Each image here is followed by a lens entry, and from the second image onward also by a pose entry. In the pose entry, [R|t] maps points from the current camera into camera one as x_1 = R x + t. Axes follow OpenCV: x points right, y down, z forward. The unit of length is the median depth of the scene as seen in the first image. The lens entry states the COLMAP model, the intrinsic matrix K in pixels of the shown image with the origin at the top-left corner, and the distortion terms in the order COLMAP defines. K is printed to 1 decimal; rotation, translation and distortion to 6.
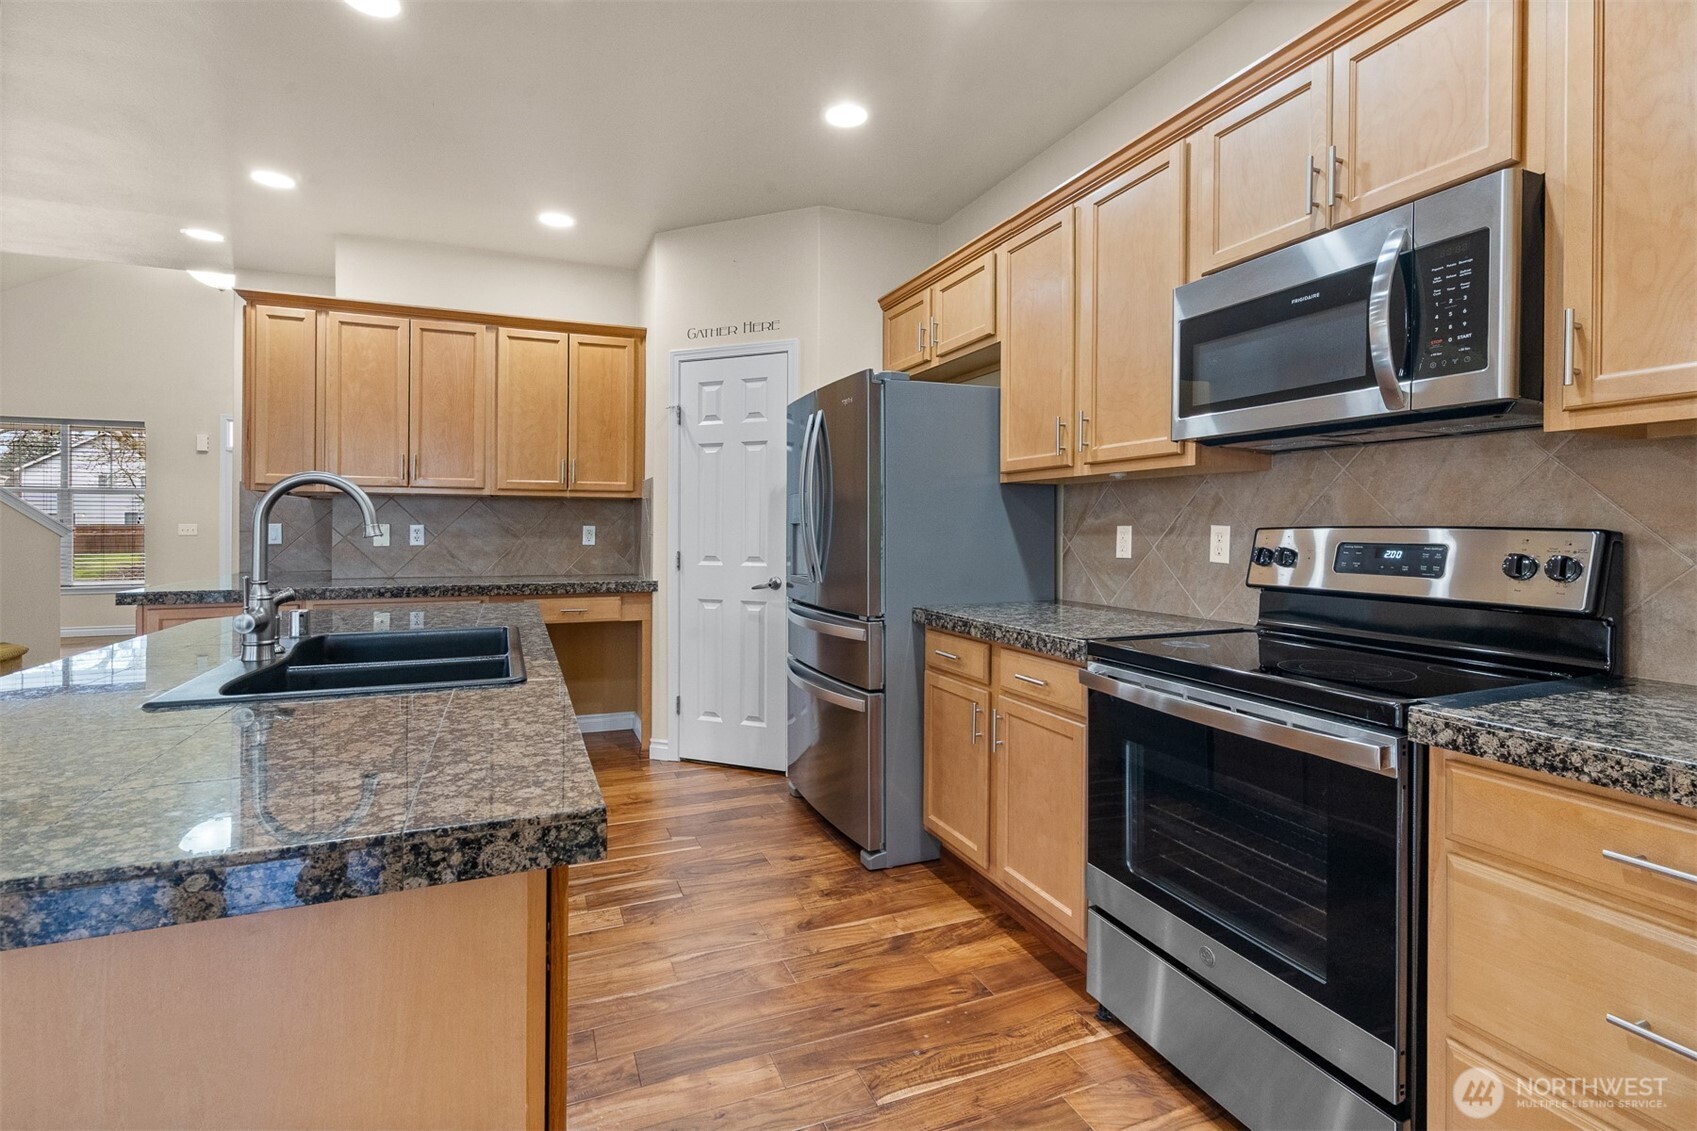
lens RADIAL K [[793.3, 0, 847.1], [0, 793.3, 548.0], [0, 0, 1]] dist [0.003956, 0.000224]
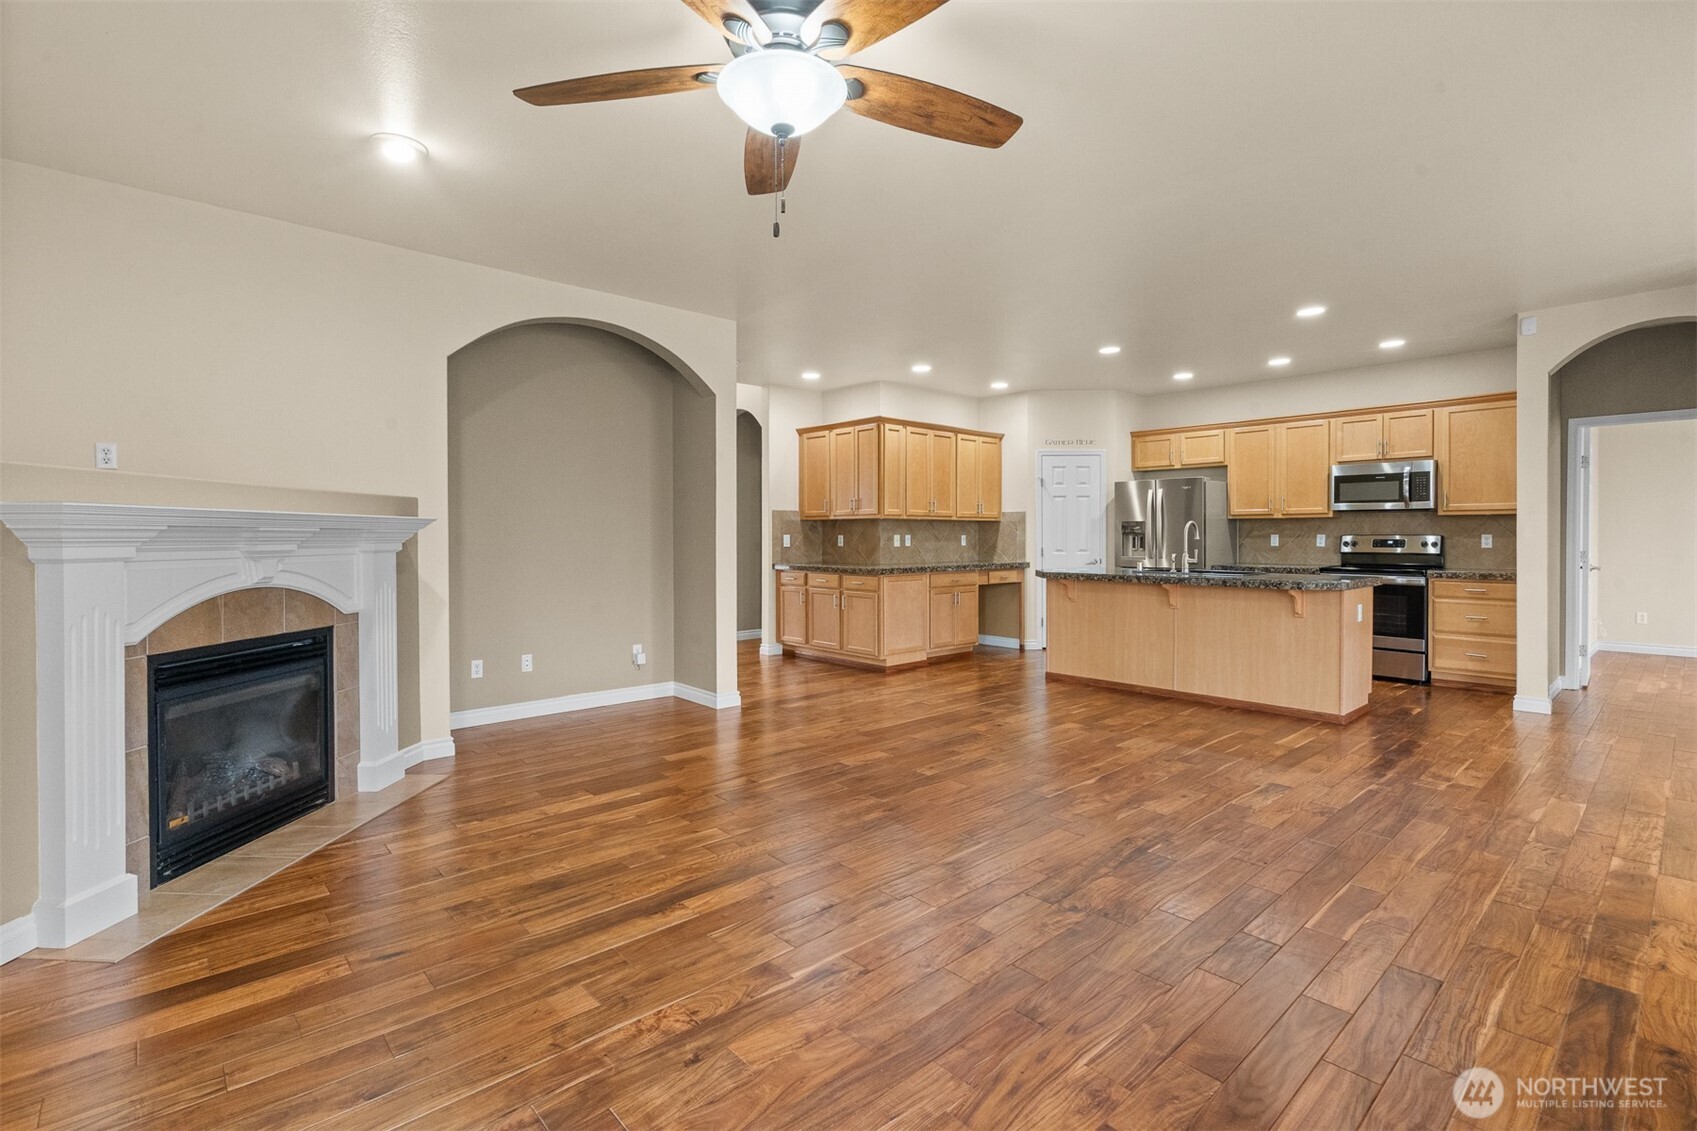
lens RADIAL K [[793.3, 0, 842.6], [0, 793.3, 557.2], [0, 0, 1]] dist [0.003956, 0.000224]
pose [[0.928209, -0.015303, 0.371744, -2.448302], [0.013522, 0.999881, 0.007398, 0.012069], [-0.371813, -0.001840, 0.928306, -1.211890]]
